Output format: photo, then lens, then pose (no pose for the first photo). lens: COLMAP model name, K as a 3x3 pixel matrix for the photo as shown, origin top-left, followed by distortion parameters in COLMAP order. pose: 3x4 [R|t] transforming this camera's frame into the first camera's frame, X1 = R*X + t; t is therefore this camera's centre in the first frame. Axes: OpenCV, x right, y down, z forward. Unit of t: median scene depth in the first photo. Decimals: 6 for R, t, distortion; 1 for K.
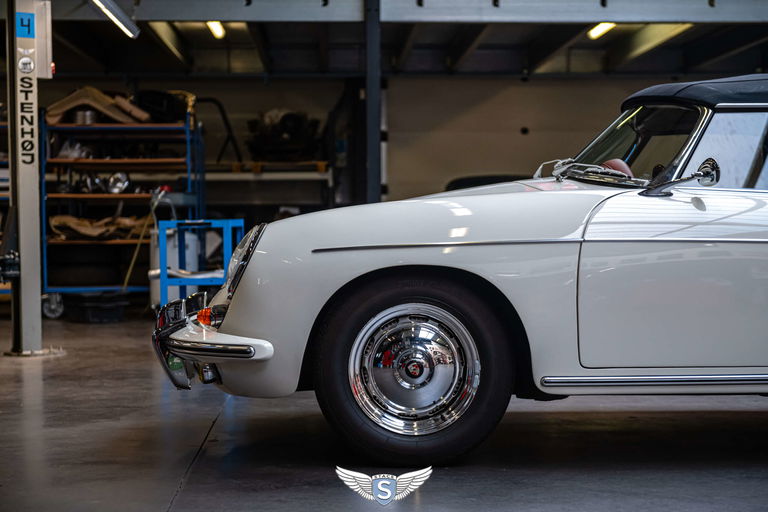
lens RADIAL K [[1480.6, 0, 378.3], [0, 1480.6, 250.1], [0, 0, 1]] dist [0.161919, 0.000000]
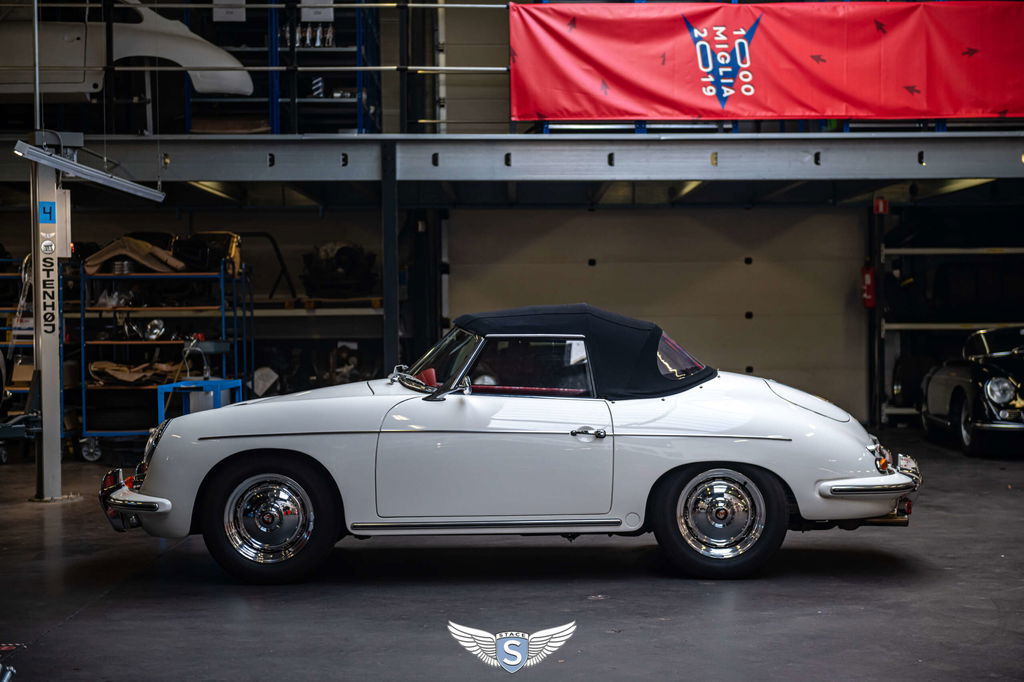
lens RADIAL K [[1974.1, 0, 518.6], [0, 1974.1, 346.4], [0, 0, 1]] dist [0.161919, 0.000000]
pose [[0.999151, -0.000297, -0.041192, 0.185995], [0.000341, 0.999999, 0.001063, -0.048842], [0.041192, -0.001076, 0.999151, -0.504393]]
